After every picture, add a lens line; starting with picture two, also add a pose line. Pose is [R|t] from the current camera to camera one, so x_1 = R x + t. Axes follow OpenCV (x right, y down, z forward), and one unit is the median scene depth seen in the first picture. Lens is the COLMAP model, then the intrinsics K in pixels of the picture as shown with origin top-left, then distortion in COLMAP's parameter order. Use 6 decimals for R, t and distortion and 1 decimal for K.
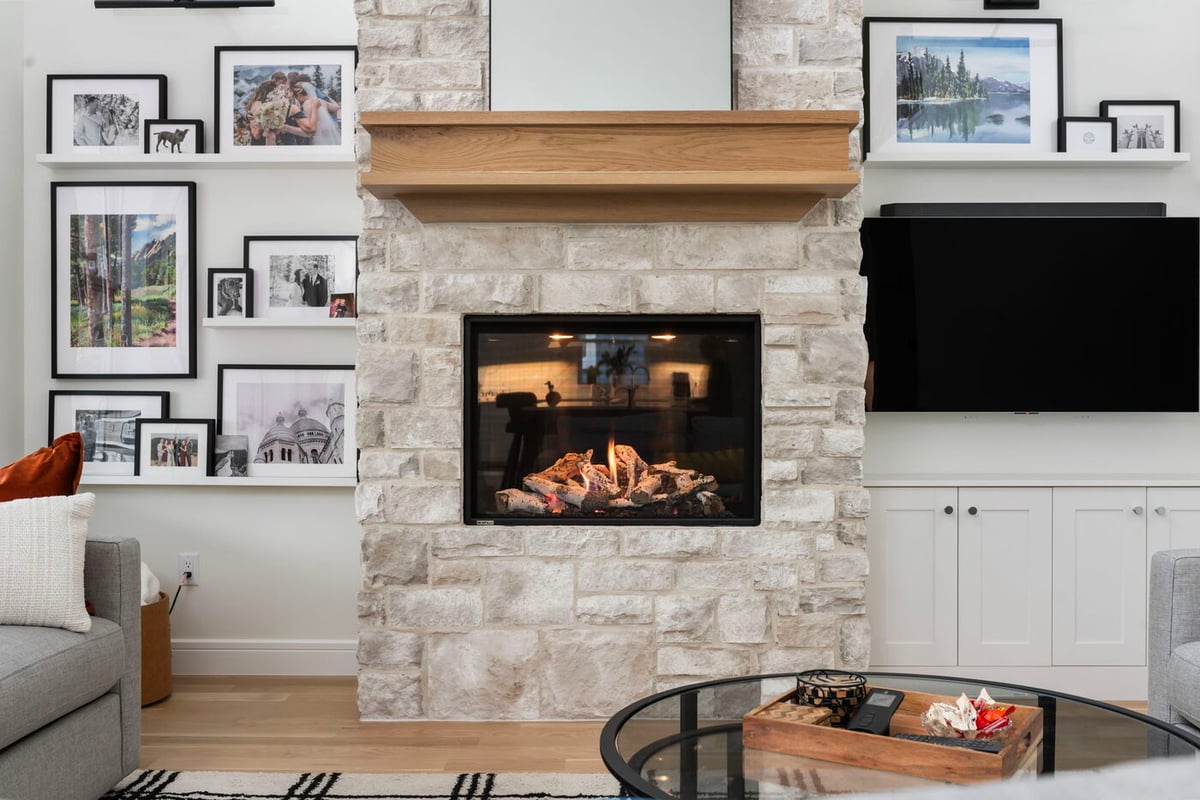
lens RADIAL K [[1138.4, 0, 597.0], [0, 1138.4, 405.9], [0, 0, 1]] dist [-0.004211, 0.000000]
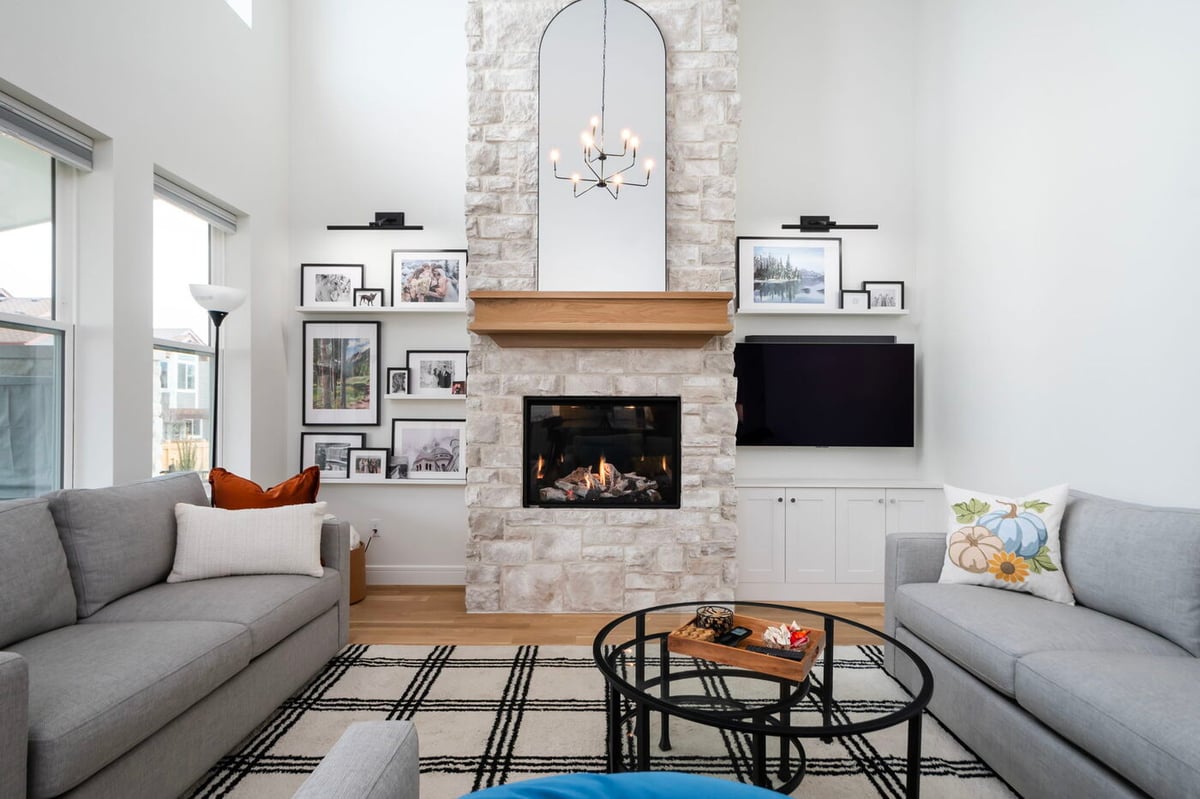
lens RADIAL K [[611.8, 0, 600.8], [0, 611.8, 411.2], [0, 0, 1]] dist [0.015550, -0.008117]
pose [[0.999959, 0.004442, 0.007880, 0.003083], [-0.004364, 0.999942, -0.009887, -0.046532], [-0.007924, 0.009852, 0.999920, -0.014642]]
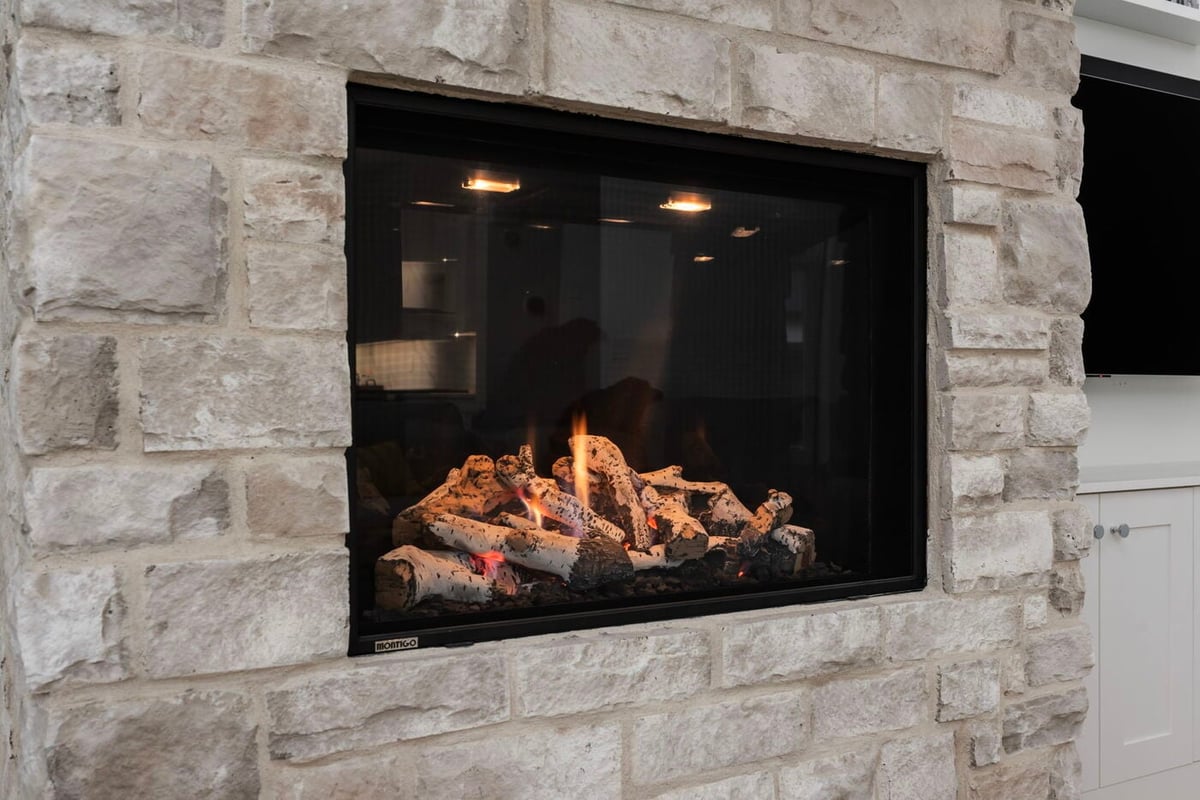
lens RADIAL K [[1138.4, 0, 595.7], [0, 1138.4, 408.3], [0, 0, 1]] dist [-0.004211, 0.000000]
pose [[0.860673, -0.006048, 0.509122, -0.235431], [0.006195, 0.999980, 0.001407, 0.024962], [-0.509120, 0.001943, 0.860693, 0.653148]]
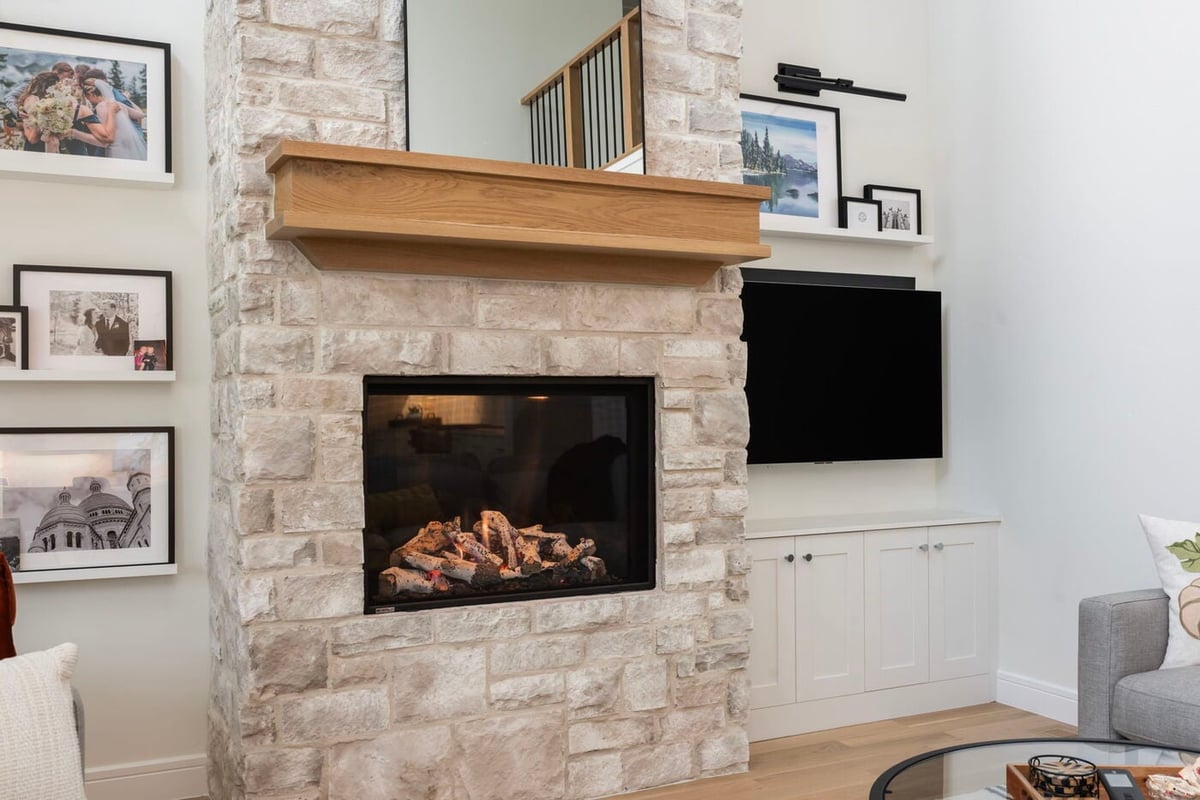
lens RADIAL K [[1138.4, 0, 600.9], [0, 1138.4, 396.8], [0, 0, 1]] dist [-0.004211, 0.000000]
pose [[0.887280, -0.002363, 0.461225, -0.362298], [0.008966, 0.999886, -0.012126, -0.051912], [-0.461144, 0.014895, 0.887200, 0.136400]]
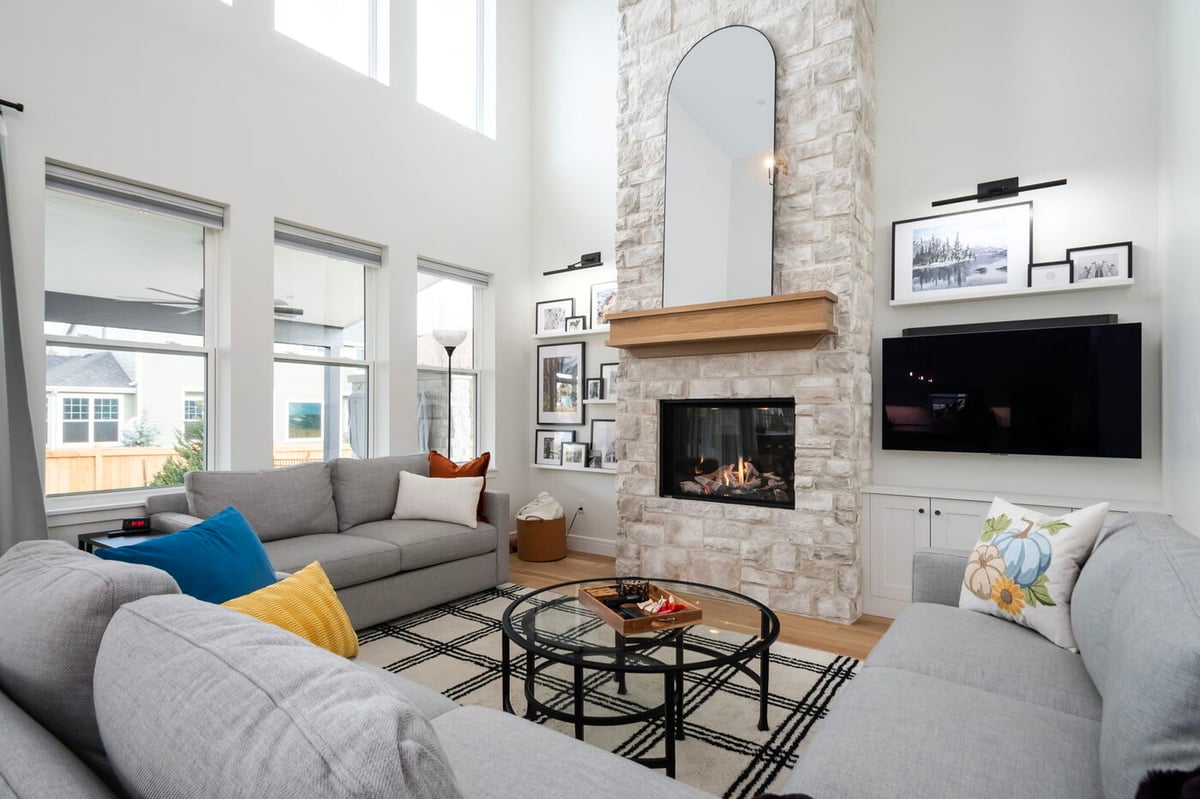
lens RADIAL K [[611.8, 0, 604.5], [0, 611.8, 411.5], [0, 0, 1]] dist [0.015550, -0.008117]
pose [[0.825611, -0.000229, -0.564240, 0.459200], [-0.007278, 0.999912, -0.011054, -0.044760], [0.564193, 0.013233, 0.825537, -0.021359]]
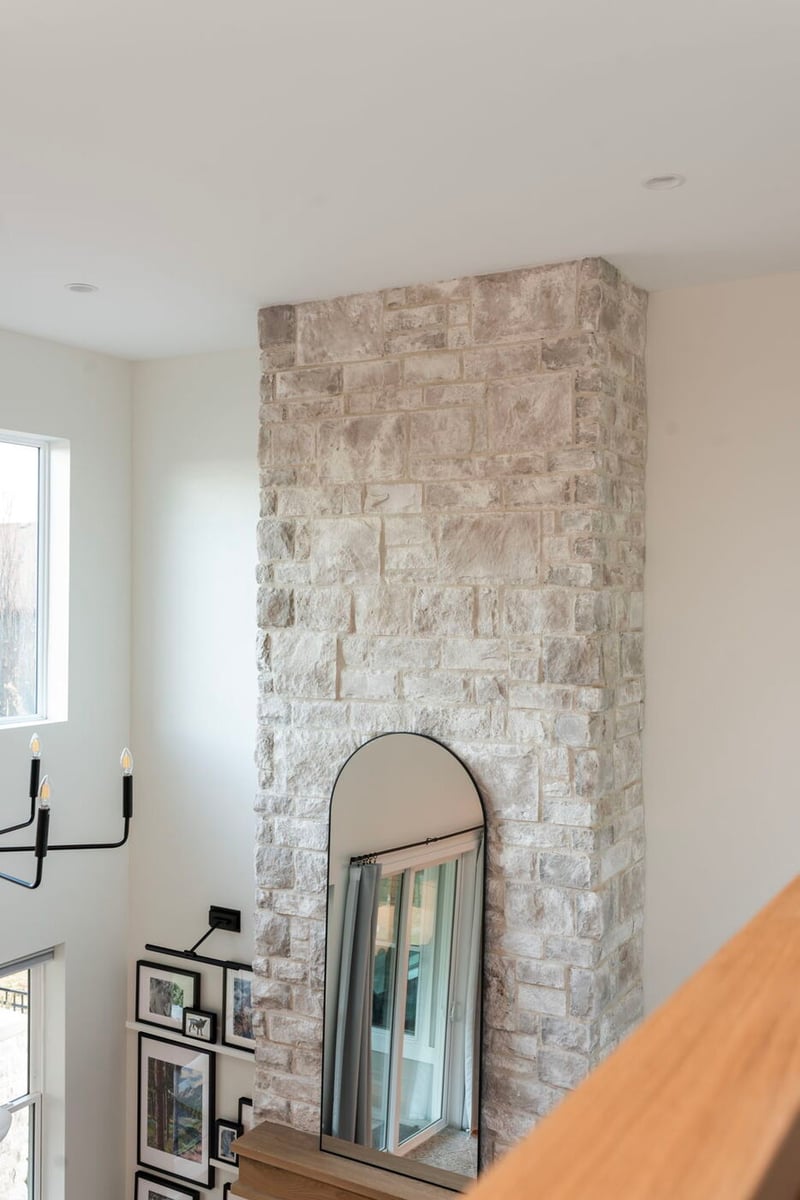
lens RADIAL K [[1138.4, 0, 388.4], [0, 1138.4, 596.6], [0, 0, 1]] dist [-0.004211, 0.000000]
pose [[0.858746, 0.000083, -0.512402, 0.664303], [-0.009606, 0.999827, -0.015936, -0.873626], [0.512312, 0.018607, 0.858598, -0.150214]]
